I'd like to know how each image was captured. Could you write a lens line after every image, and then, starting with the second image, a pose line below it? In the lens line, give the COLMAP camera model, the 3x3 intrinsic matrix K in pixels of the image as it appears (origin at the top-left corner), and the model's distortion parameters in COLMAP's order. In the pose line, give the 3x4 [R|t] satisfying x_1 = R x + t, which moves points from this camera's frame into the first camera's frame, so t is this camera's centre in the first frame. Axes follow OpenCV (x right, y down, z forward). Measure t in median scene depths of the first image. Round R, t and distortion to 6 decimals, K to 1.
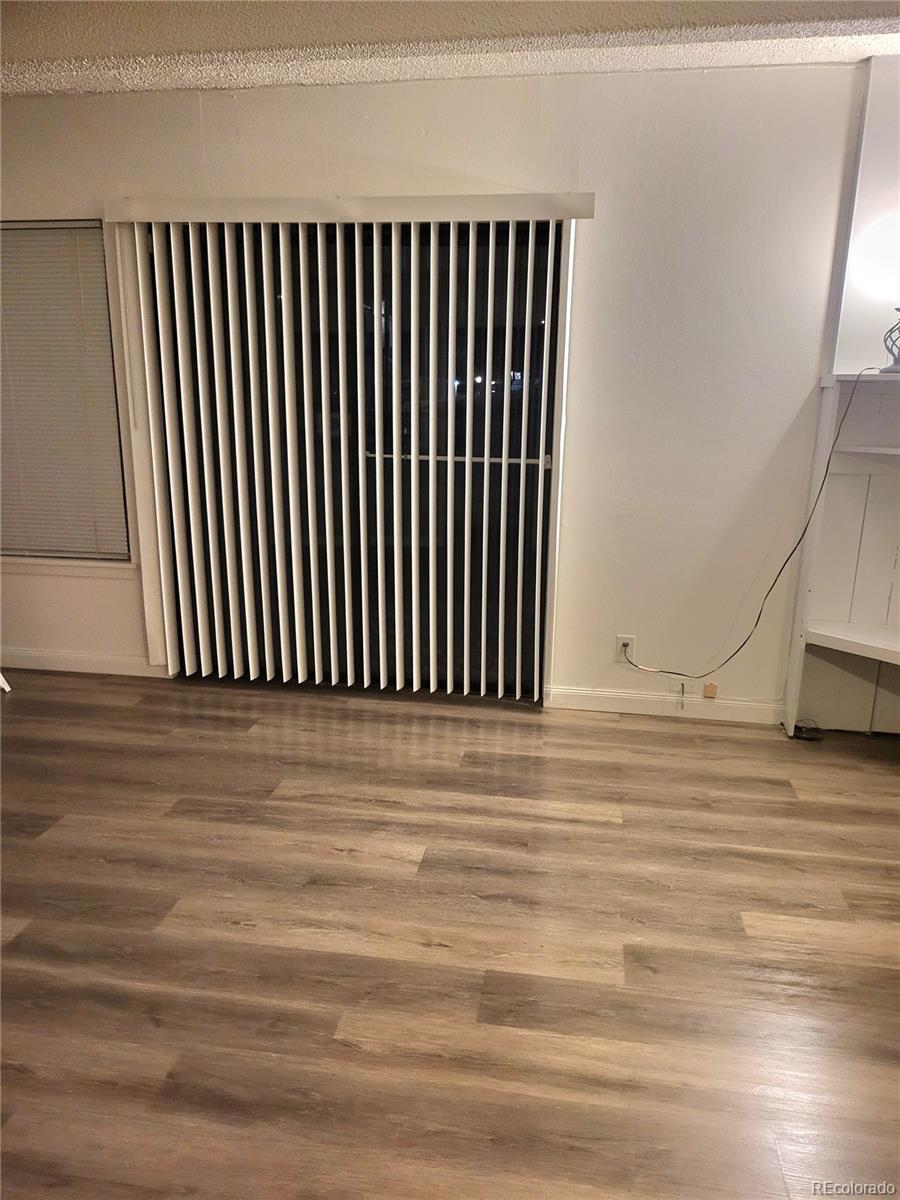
lens RADIAL K [[819.3, 0, 451.7], [0, 819.3, 639.8], [0, 0, 1]] dist [0.025077, 0.000471]
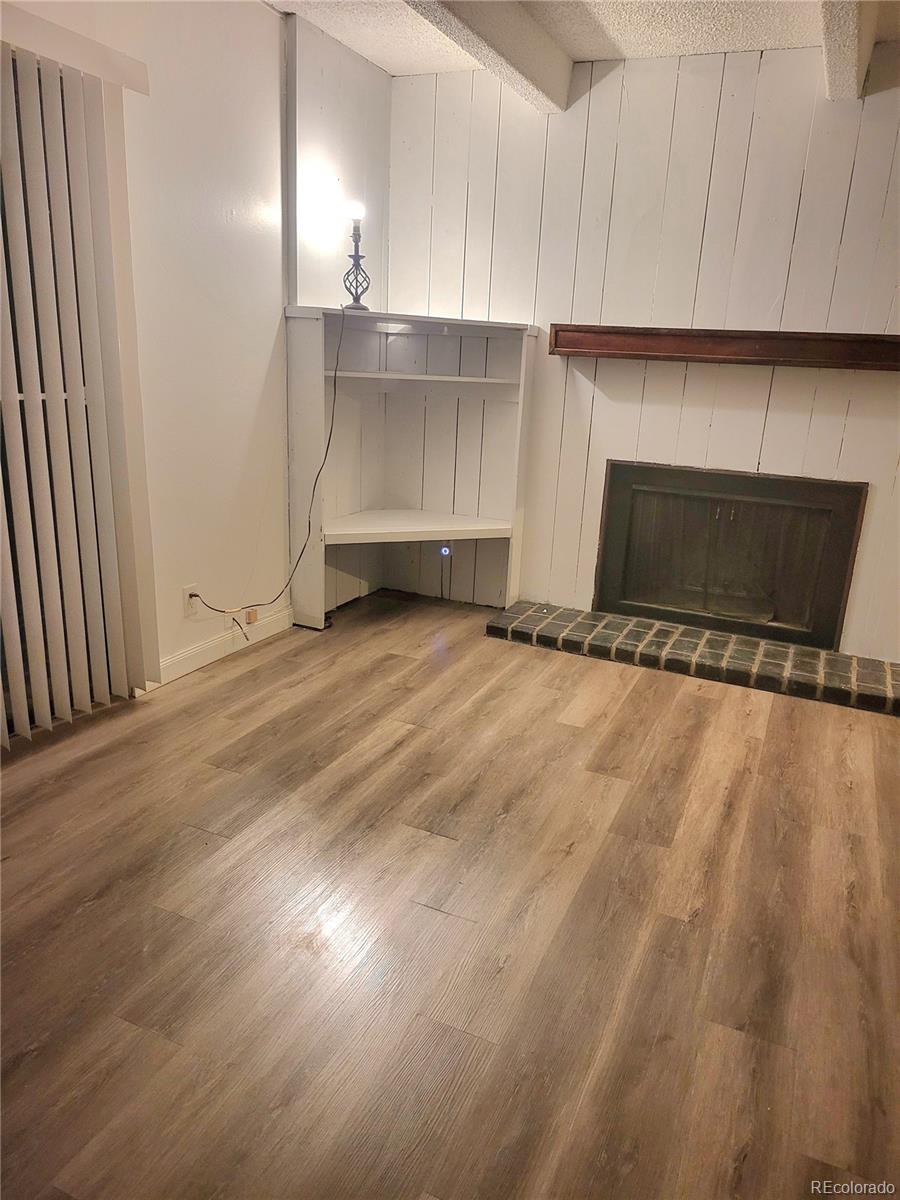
lens RADIAL K [[848.2, 0, 451.7], [0, 848.2, 616.0], [0, 0, 1]] dist [0.051239, -0.003559]
pose [[0.262424, -0.294271, 0.918988, -0.794790], [0.229446, 0.944080, 0.236786, -0.176494], [-0.937277, 0.148720, 0.315268, 0.586246]]
